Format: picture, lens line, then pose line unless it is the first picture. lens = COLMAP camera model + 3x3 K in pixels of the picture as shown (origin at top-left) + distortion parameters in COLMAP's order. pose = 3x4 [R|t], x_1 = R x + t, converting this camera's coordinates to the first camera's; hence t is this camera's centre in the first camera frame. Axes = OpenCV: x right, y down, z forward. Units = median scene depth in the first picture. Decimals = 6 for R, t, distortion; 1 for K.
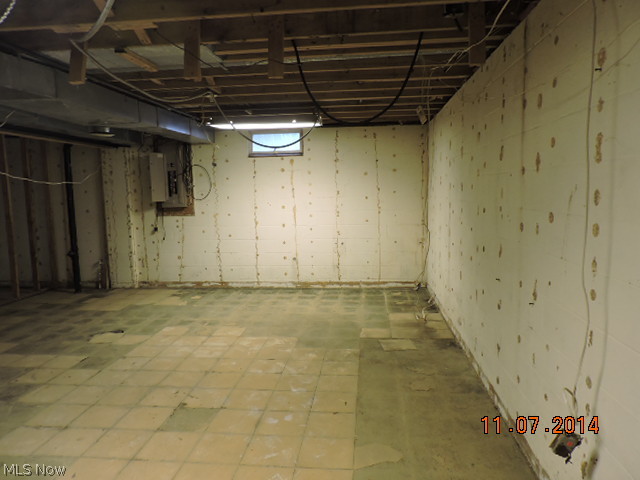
lens RADIAL K [[457.2, 0, 323.9], [0, 457.2, 240.2], [0, 0, 1]] dist [-0.016325, -0.002999]
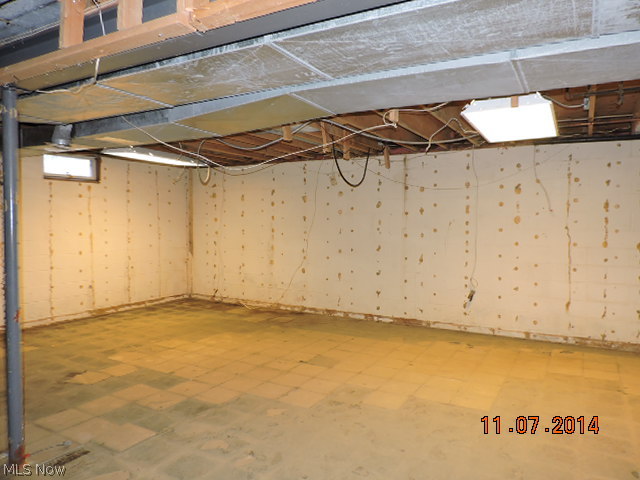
lens RADIAL K [[457.2, 0, 323.9], [0, 457.2, 240.2], [0, 0, 1]] dist [-0.016325, -0.002999]
pose [[0.401695, -0.014021, 0.915666, -0.779967], [0.084046, 0.996227, -0.021616, 0.004854], [-0.911908, 0.085641, 0.401358, 0.150003]]
